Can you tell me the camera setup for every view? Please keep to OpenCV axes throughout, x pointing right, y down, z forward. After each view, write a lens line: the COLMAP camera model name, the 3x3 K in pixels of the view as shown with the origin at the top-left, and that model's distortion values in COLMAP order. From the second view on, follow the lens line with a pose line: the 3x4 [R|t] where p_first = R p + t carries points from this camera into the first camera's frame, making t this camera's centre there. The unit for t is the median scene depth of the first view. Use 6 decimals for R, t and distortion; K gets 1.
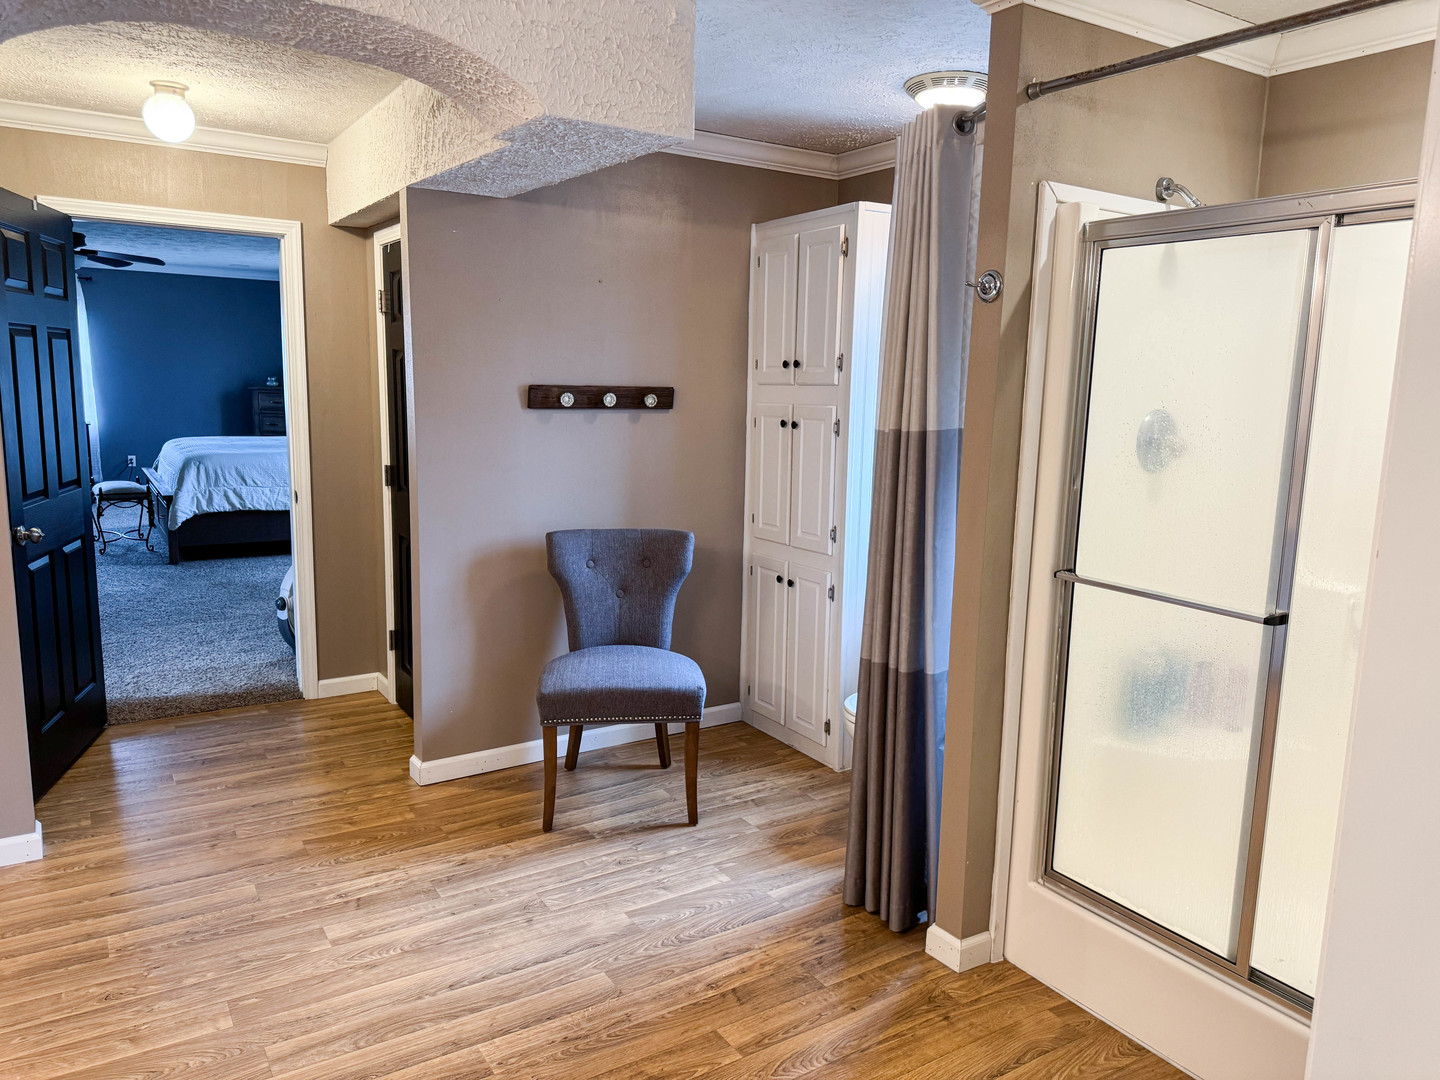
lens RADIAL K [[1017.6, 0, 720.0], [0, 1017.6, 540.0], [0, 0, 1]] dist [0.063236, -0.109428]
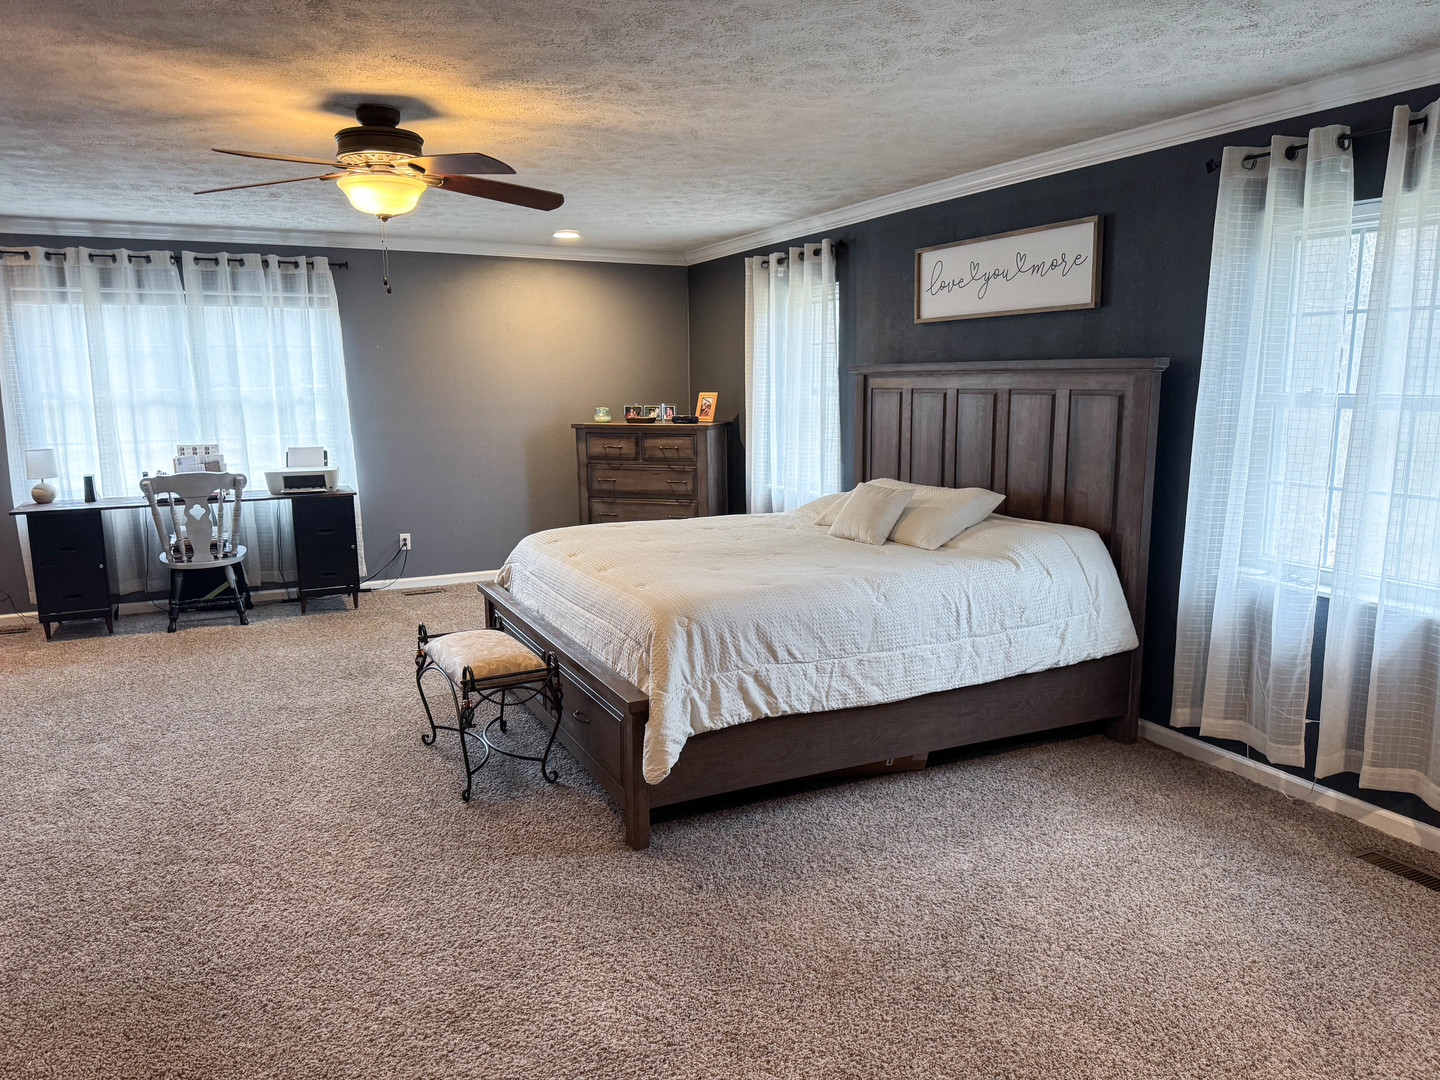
lens RADIAL K [[1017.6, 0, 720.0], [0, 1017.6, 540.0], [0, 0, 1]] dist [0.063236, -0.109428]
pose [[0.992759, -0.014522, -0.119240, -0.433079], [0.014041, 0.999890, -0.004875, -0.106309], [0.119297, 0.003165, 0.992854, 0.547025]]
